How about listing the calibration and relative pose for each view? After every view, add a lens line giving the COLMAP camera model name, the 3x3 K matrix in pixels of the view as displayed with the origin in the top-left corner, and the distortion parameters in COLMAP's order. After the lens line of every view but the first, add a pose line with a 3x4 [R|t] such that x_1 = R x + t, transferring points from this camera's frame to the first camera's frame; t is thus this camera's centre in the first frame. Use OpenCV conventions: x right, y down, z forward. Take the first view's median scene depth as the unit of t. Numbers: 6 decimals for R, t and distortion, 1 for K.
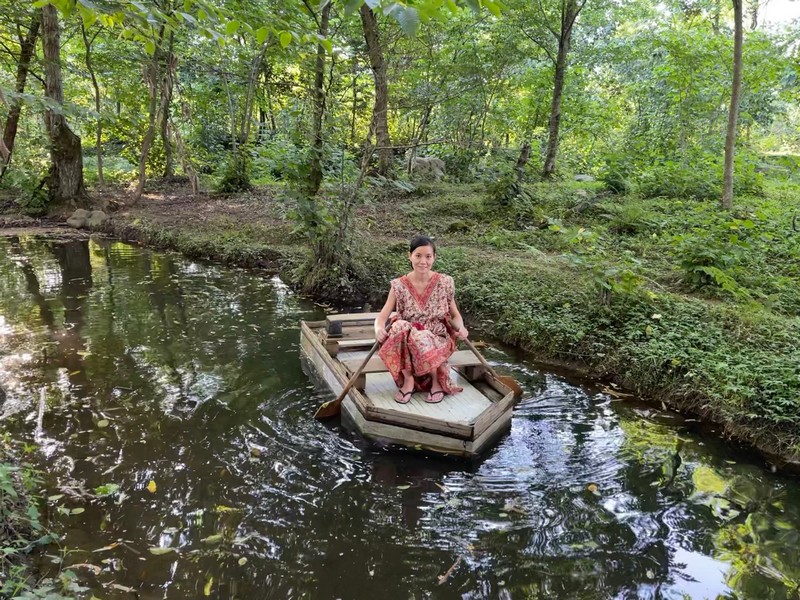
lens RADIAL K [[663.1, 0, 400.5], [0, 663.1, 299.4], [0, 0, 1]] dist [0.002452, 0.003100]
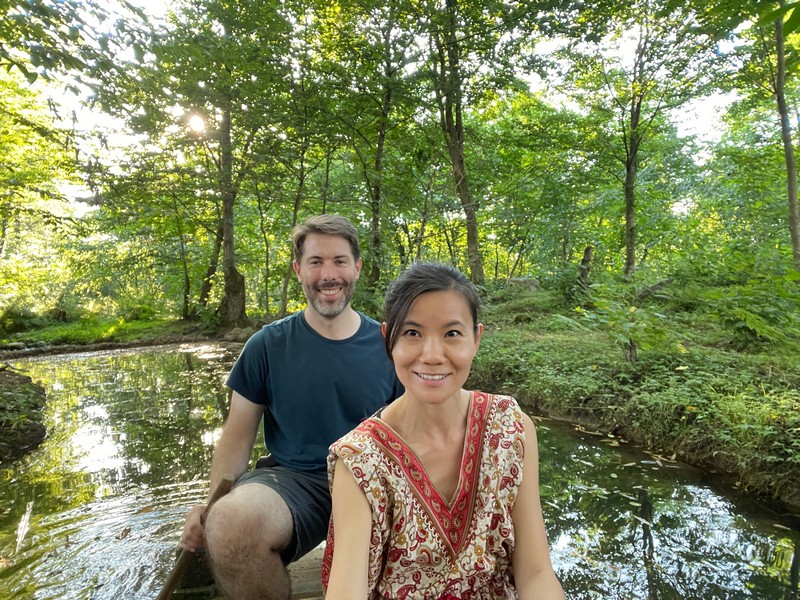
lens RADIAL K [[537.2, 0, 400.0], [0, 537.2, 301.6], [0, 0, 1]] dist [-0.000509, -0.001684]
pose [[0.965978, -0.063285, -0.250763, 0.203829], [0.008194, 0.976601, -0.214901, 0.093665], [0.258495, 0.205535, 0.943894, 0.178763]]
